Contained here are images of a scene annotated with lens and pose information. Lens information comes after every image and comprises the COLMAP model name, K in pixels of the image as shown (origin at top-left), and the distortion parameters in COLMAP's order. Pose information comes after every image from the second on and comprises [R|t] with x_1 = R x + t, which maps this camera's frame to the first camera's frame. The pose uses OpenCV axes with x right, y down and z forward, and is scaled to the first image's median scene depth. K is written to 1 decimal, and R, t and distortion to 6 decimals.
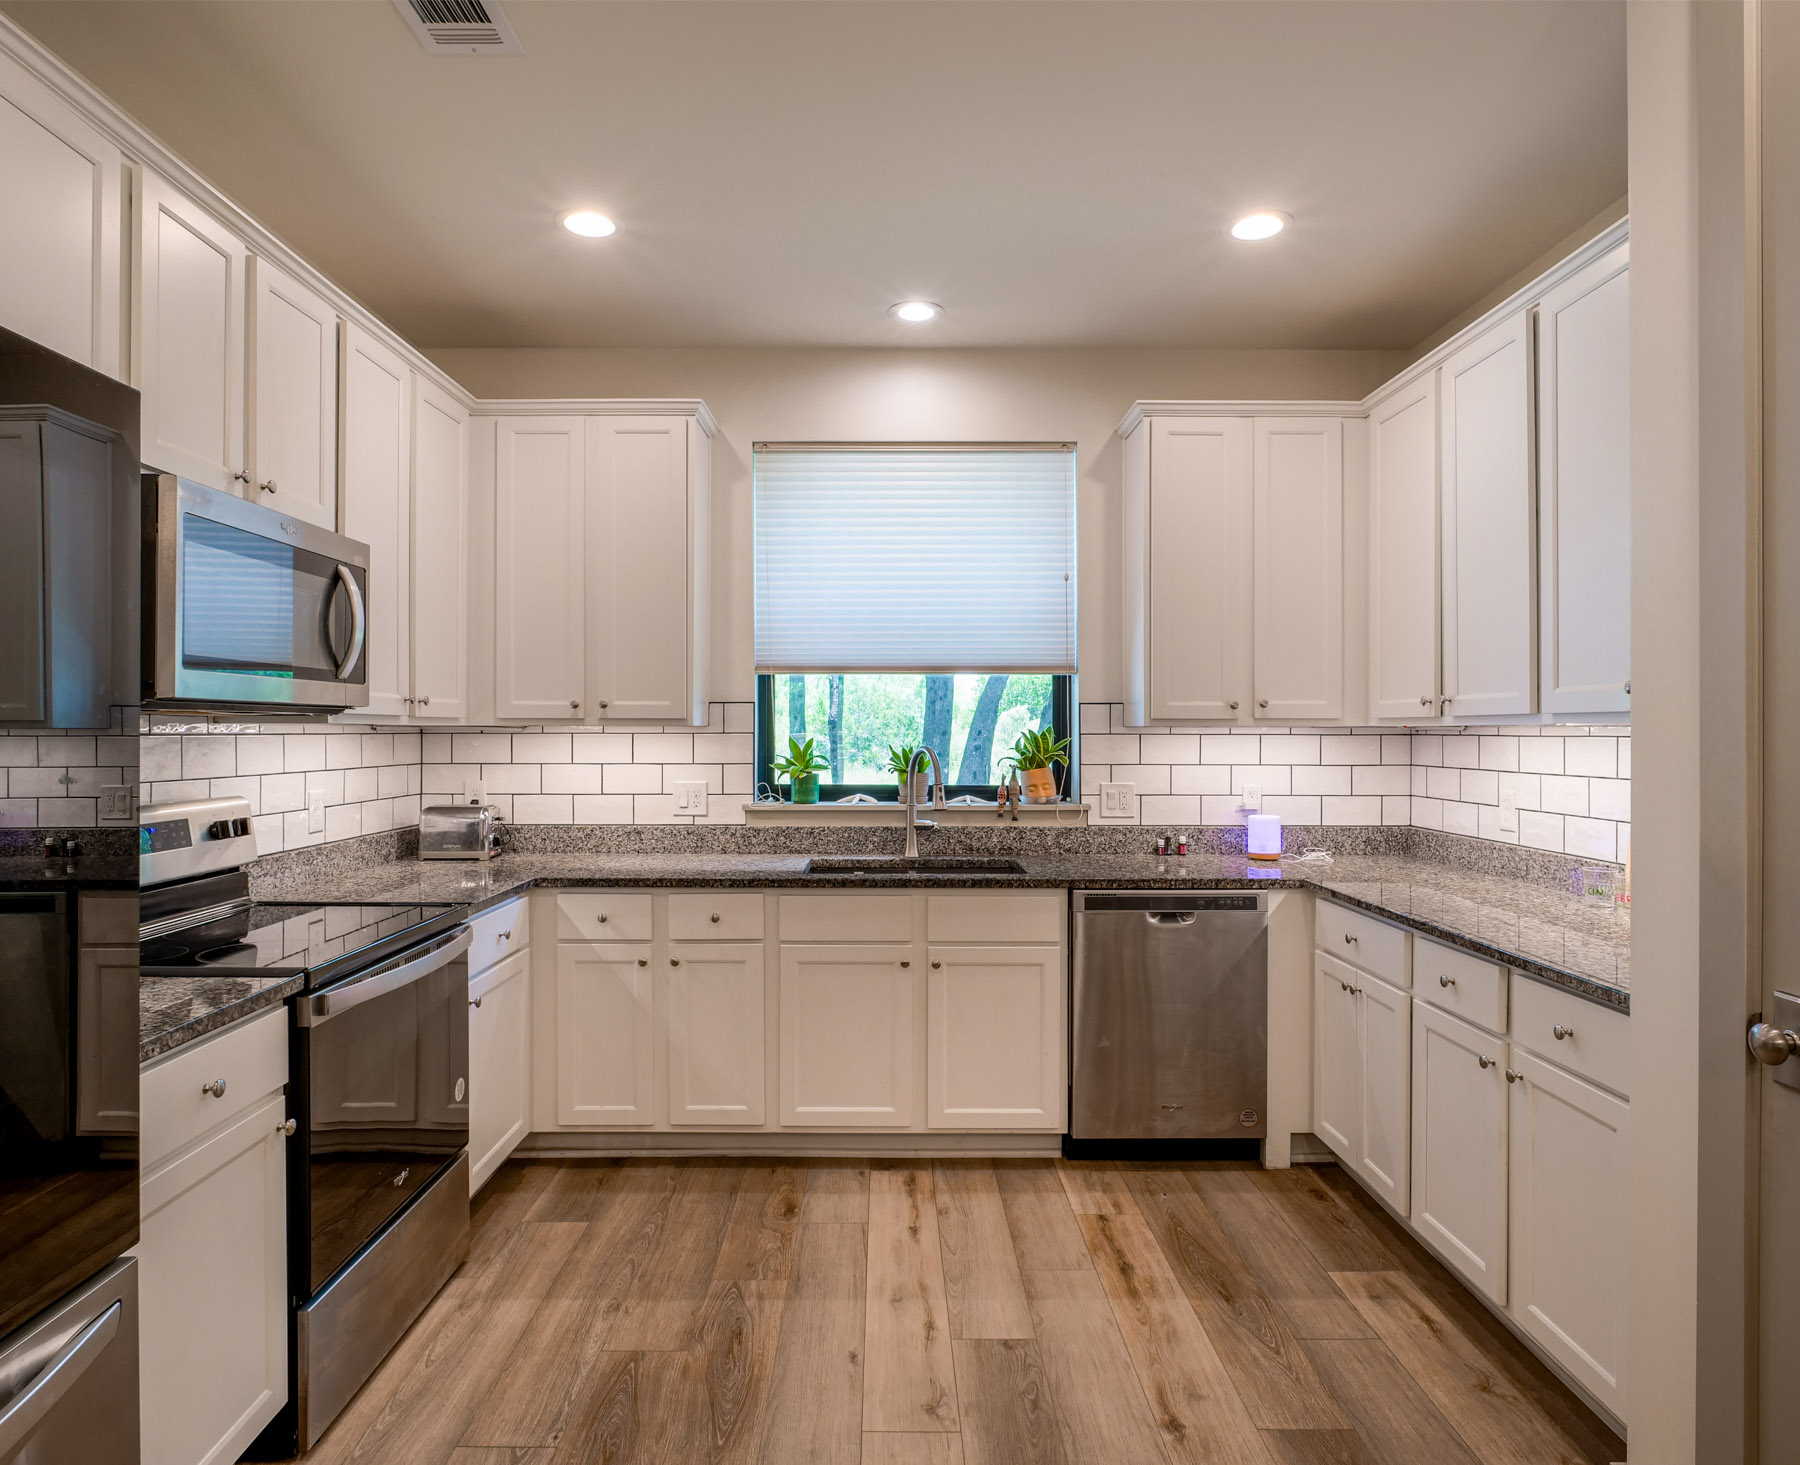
lens RADIAL K [[1078.5, 0, 893.5], [0, 1078.5, 734.1], [0, 0, 1]] dist [0.002572, -0.000401]
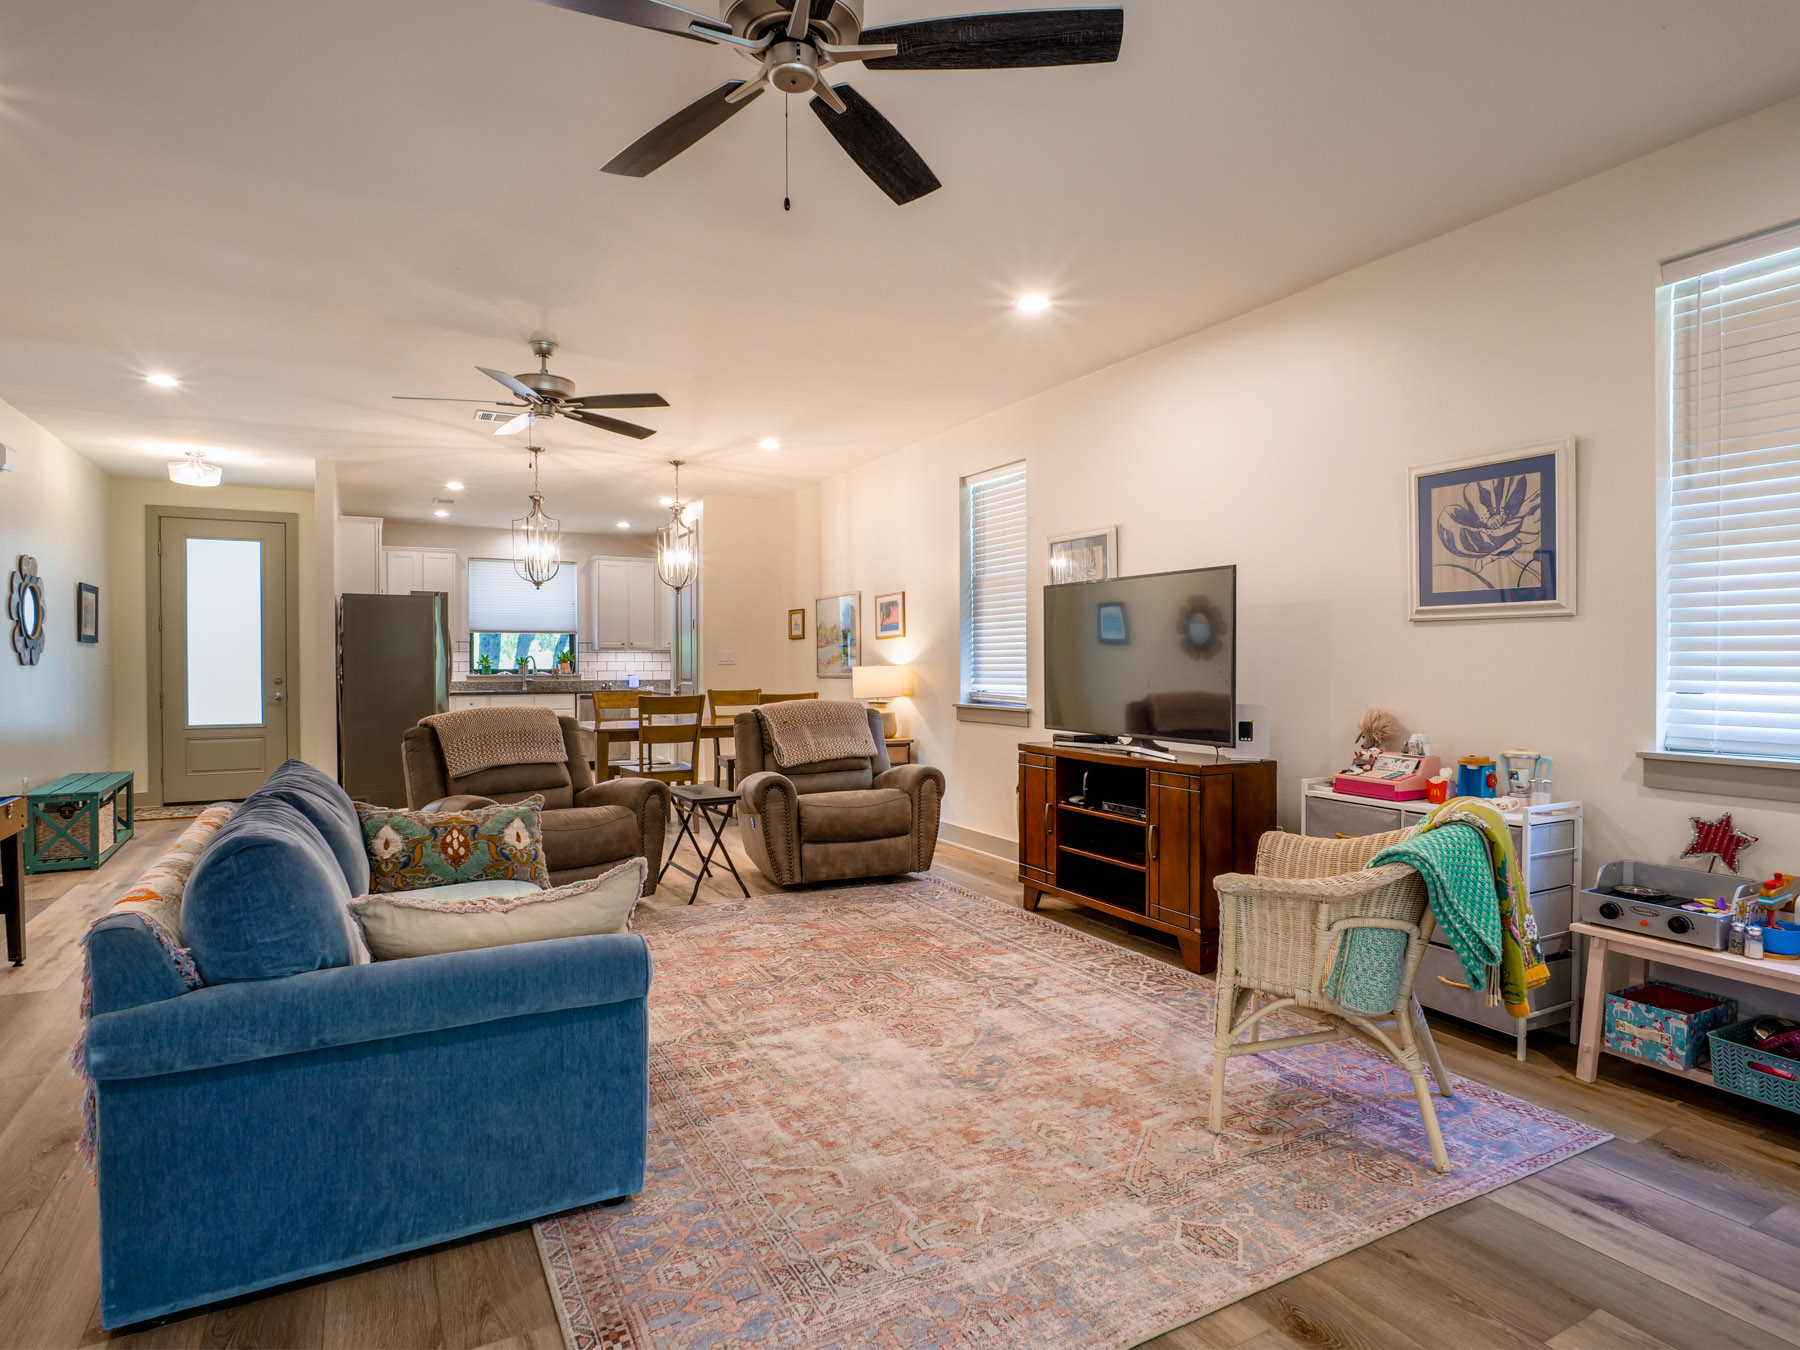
lens RADIAL K [[985.6, 0, 898.8], [0, 985.6, 671.4], [0, 0, 1]] dist [-0.013432, 0.003592]
pose [[0.881861, -0.008219, 0.471438, -0.374073], [0.001960, 0.999903, 0.013764, 0.018536], [-0.471506, -0.011214, 0.881792, -2.073851]]
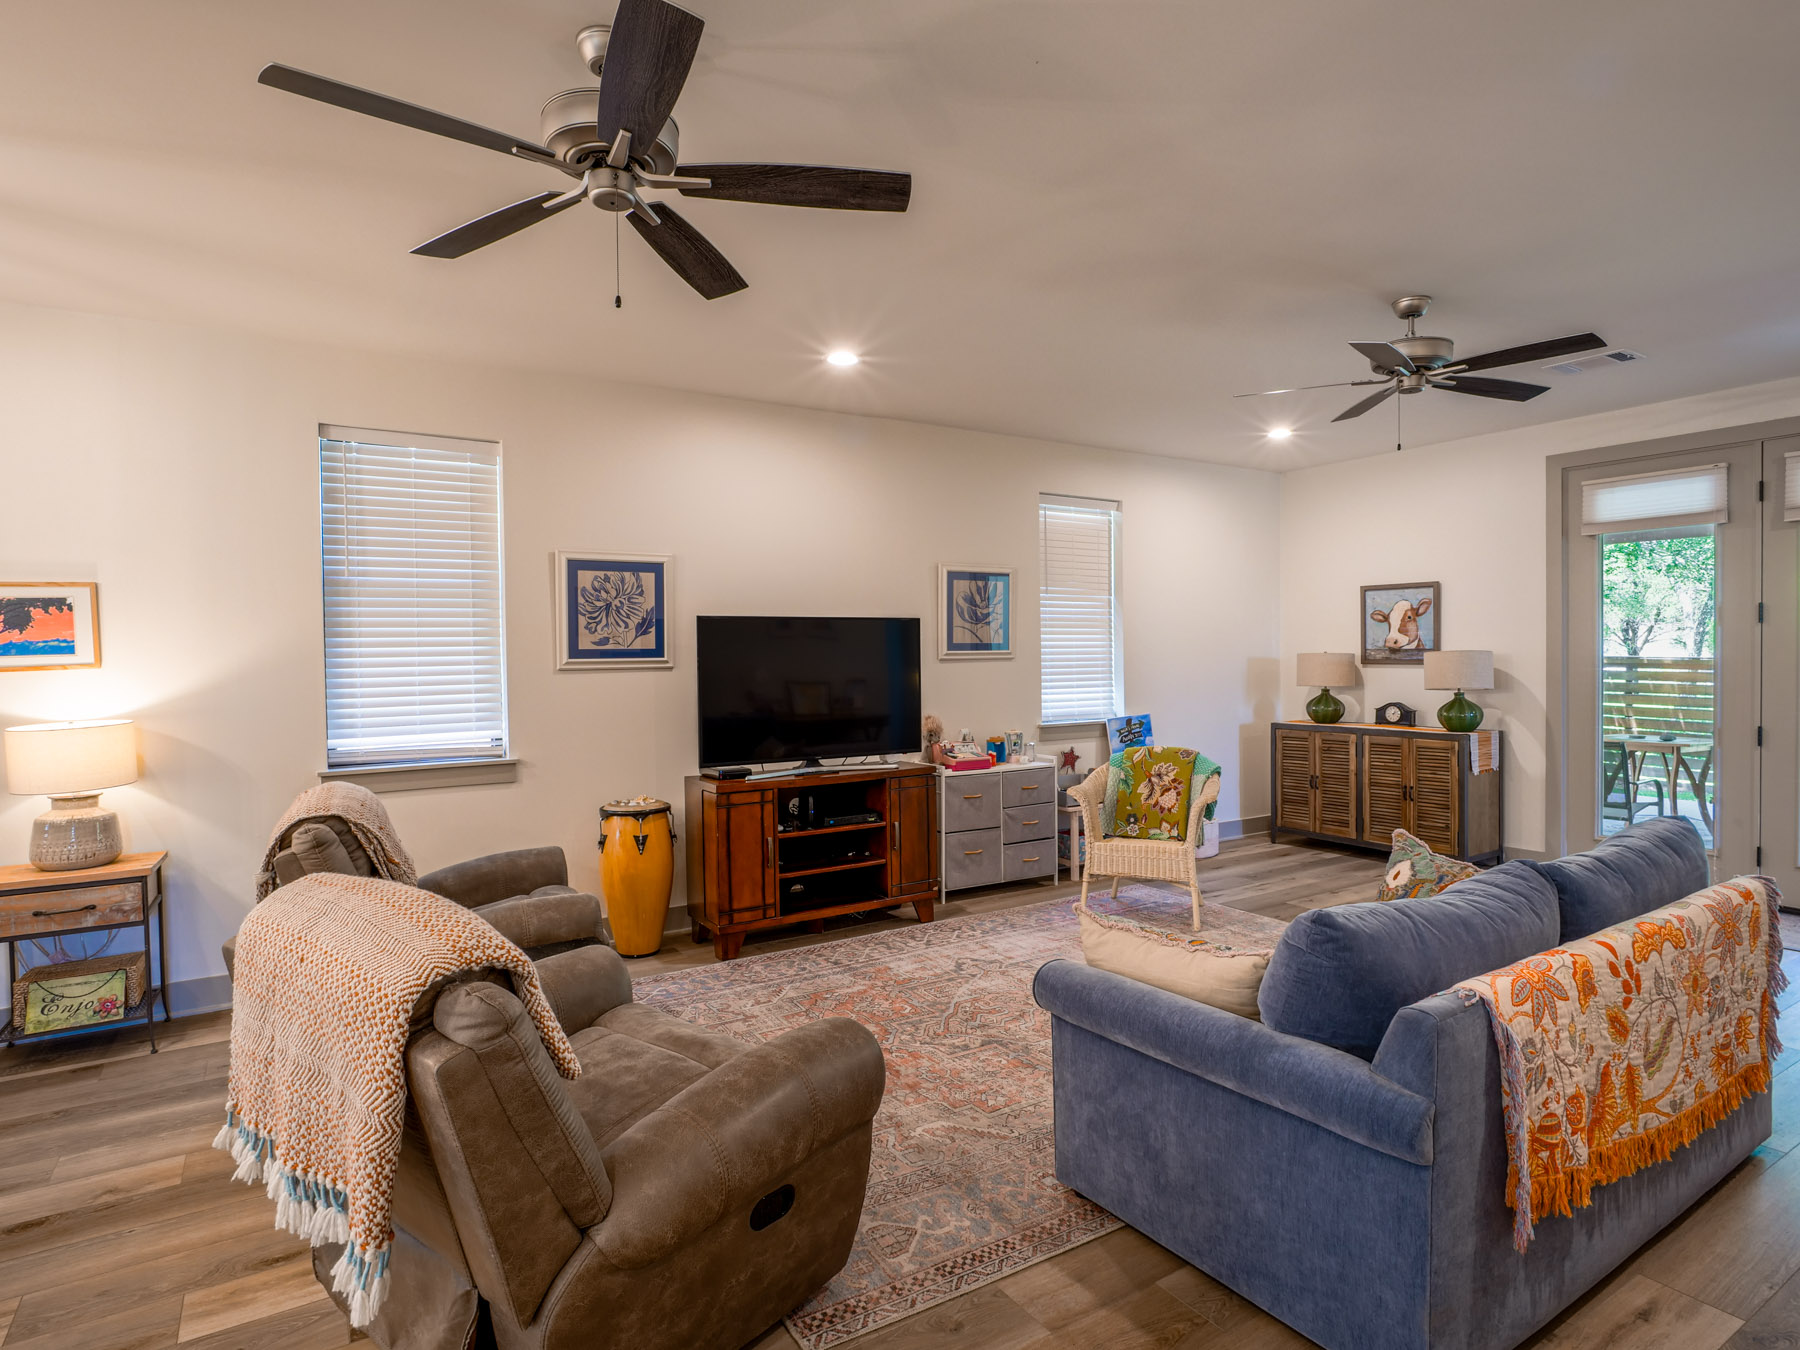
lens RADIAL K [[985.6, 0, 897.9], [0, 985.6, 671.9], [0, 0, 1]] dist [-0.013432, 0.003592]
pose [[-0.530595, -0.008904, 0.847579, -0.739877], [0.011577, 0.999775, 0.017751, -0.024227], [-0.847547, 0.019231, -0.530372, -0.636989]]
